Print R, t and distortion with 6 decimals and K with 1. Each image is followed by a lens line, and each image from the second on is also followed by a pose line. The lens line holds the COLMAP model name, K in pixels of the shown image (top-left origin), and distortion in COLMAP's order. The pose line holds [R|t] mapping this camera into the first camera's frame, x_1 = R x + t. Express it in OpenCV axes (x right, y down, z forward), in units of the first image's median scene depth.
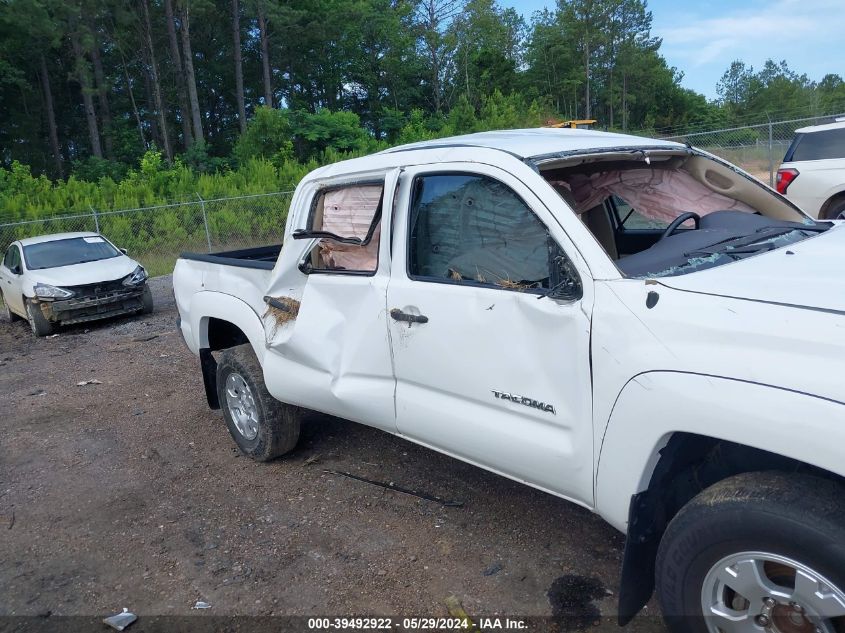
lens RADIAL K [[643.2, 0, 422.3], [0, 643.2, 315.3], [0, 0, 1]] dist [0.018426, -0.006929]
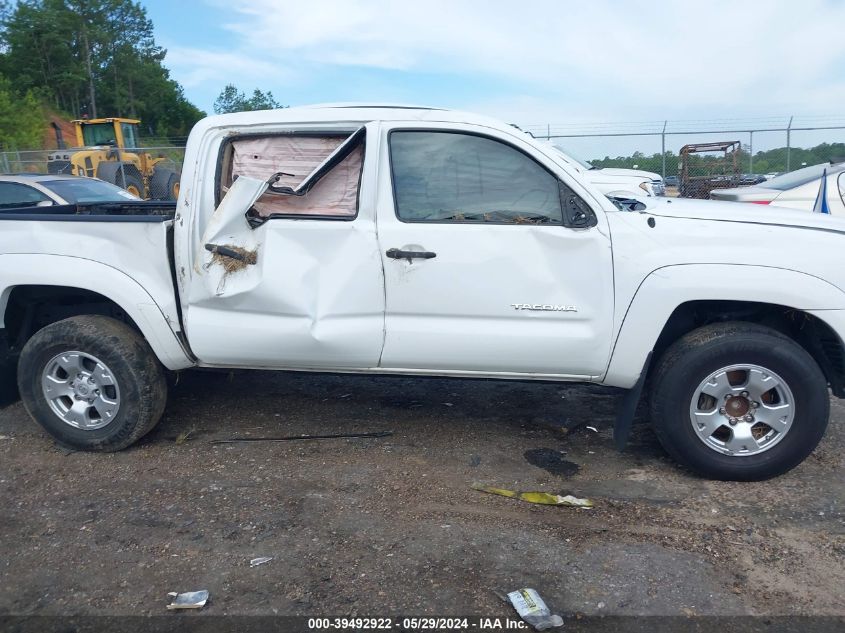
lens RADIAL K [[640.5, 0, 423.3], [0, 640.5, 317.4], [0, 0, 1]] dist [-0.007747, -0.012382]
pose [[0.769070, -0.059062, 0.636430, -0.641664], [0.064447, 0.997813, 0.014720, 0.087140], [-0.635907, 0.029695, 0.771194, 0.111545]]
